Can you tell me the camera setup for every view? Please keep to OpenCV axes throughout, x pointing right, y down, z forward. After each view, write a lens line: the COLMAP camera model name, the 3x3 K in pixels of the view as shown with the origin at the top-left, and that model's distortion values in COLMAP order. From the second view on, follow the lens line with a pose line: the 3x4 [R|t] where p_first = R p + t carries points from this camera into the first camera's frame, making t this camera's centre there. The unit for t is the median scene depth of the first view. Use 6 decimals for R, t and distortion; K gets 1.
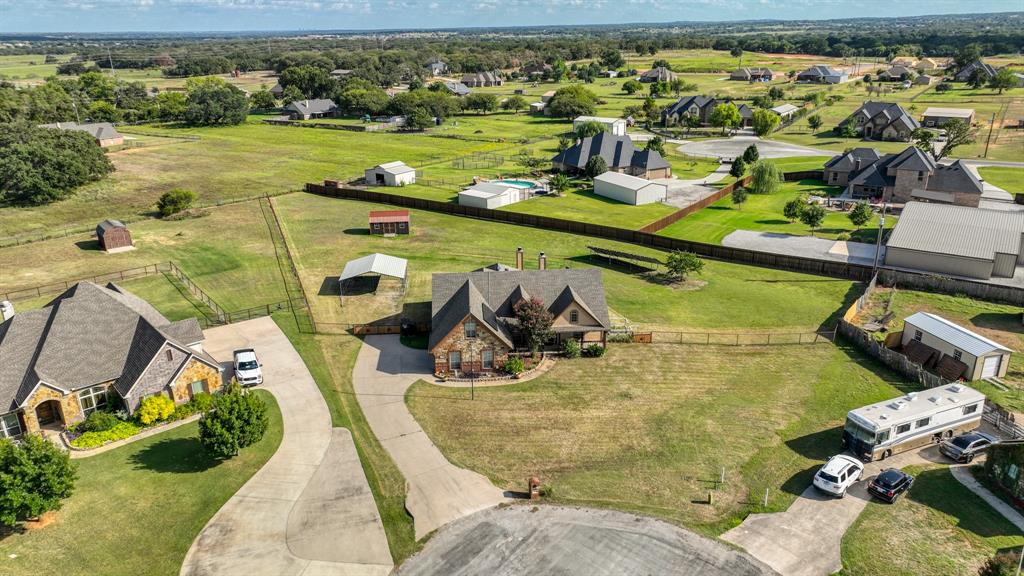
lens RADIAL K [[728.7, 0, 512.8], [0, 728.7, 287.9], [0, 0, 1]] dist [0.004723, 0.001512]
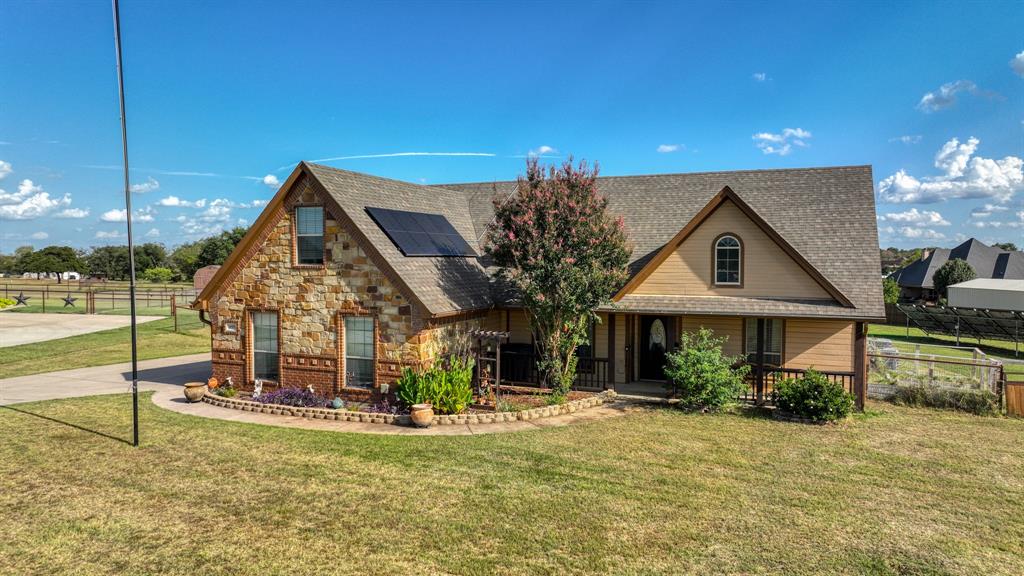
lens RADIAL K [[728.7, 0, 511.4], [0, 728.7, 289.2], [0, 0, 1]] dist [0.004723, 0.001512]
pose [[0.891799, 0.036712, -0.450940, 0.140191], [-0.166802, 0.953170, -0.252276, 0.134860], [0.420561, 0.300198, 0.856160, 0.783038]]
